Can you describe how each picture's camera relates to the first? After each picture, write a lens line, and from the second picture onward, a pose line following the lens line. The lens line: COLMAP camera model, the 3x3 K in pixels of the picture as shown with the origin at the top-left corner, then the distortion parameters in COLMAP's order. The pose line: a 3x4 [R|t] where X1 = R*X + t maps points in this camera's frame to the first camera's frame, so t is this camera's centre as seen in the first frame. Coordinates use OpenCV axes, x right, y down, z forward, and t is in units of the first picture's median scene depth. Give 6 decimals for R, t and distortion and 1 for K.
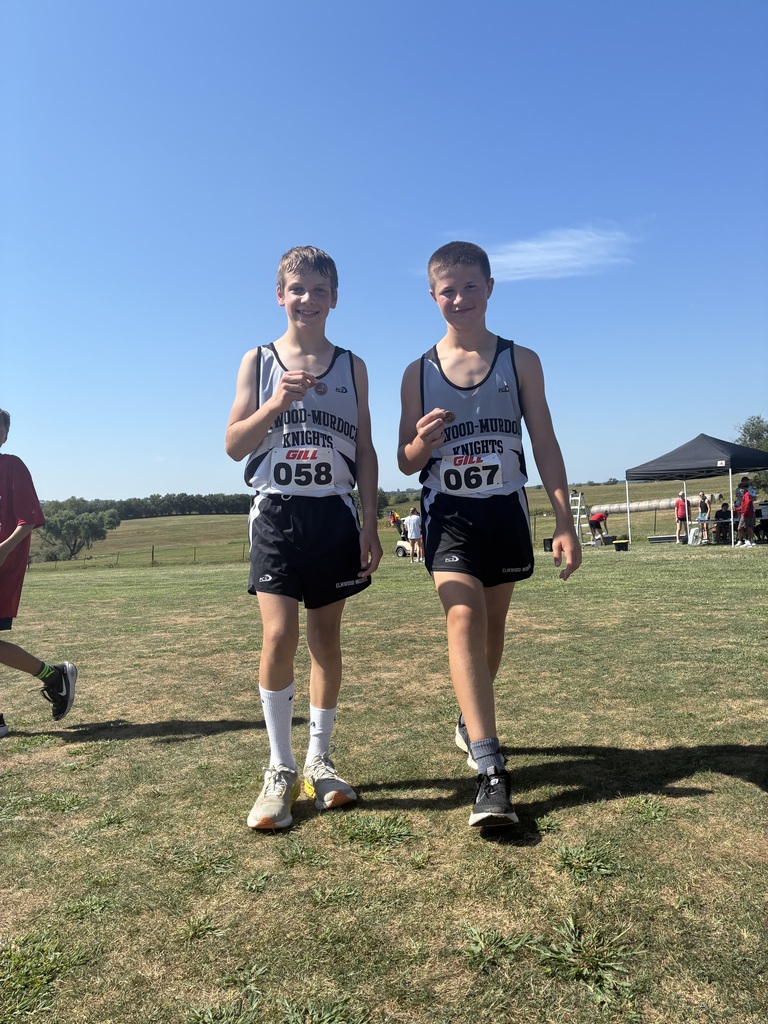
lens RADIAL K [[829.6, 0, 384.0], [0, 829.6, 512.0], [0, 0, 1]] dist [0.037351, -0.015442]
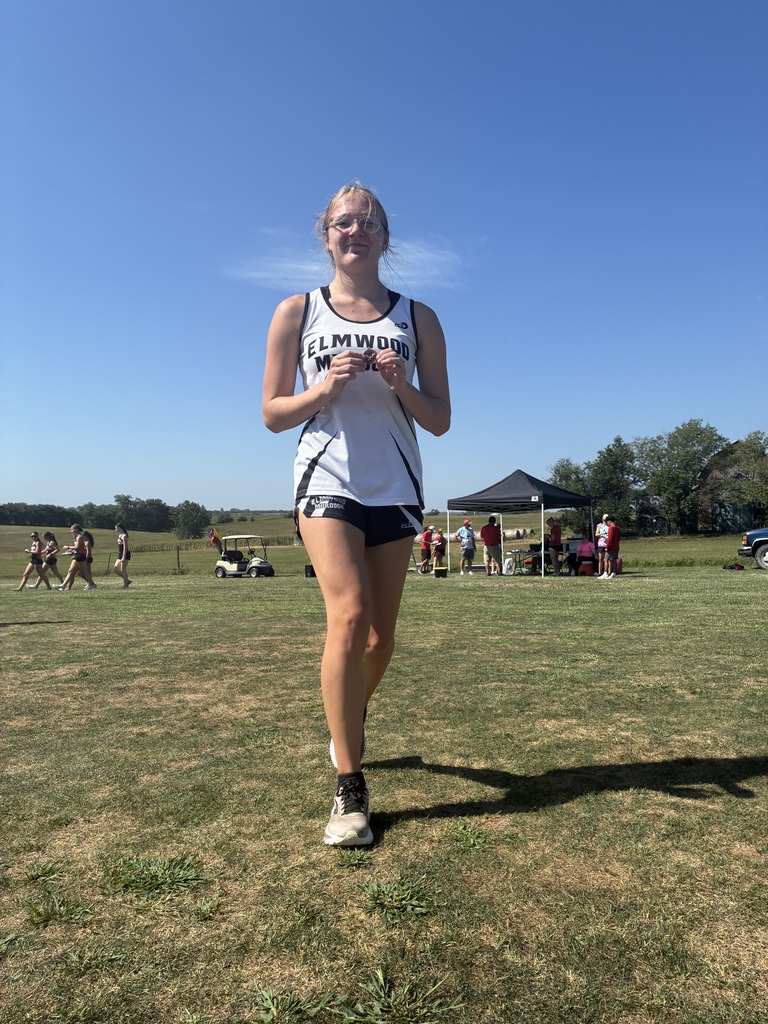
lens RADIAL K [[829.6, 0, 384.0], [0, 829.6, 512.0], [0, 0, 1]] dist [0.037351, -0.015442]
pose [[0.977329, 0.046444, 0.206571, 0.022497], [-0.039627, 0.998529, -0.037020, 0.039300], [-0.207986, 0.027995, 0.977731, 0.119172]]
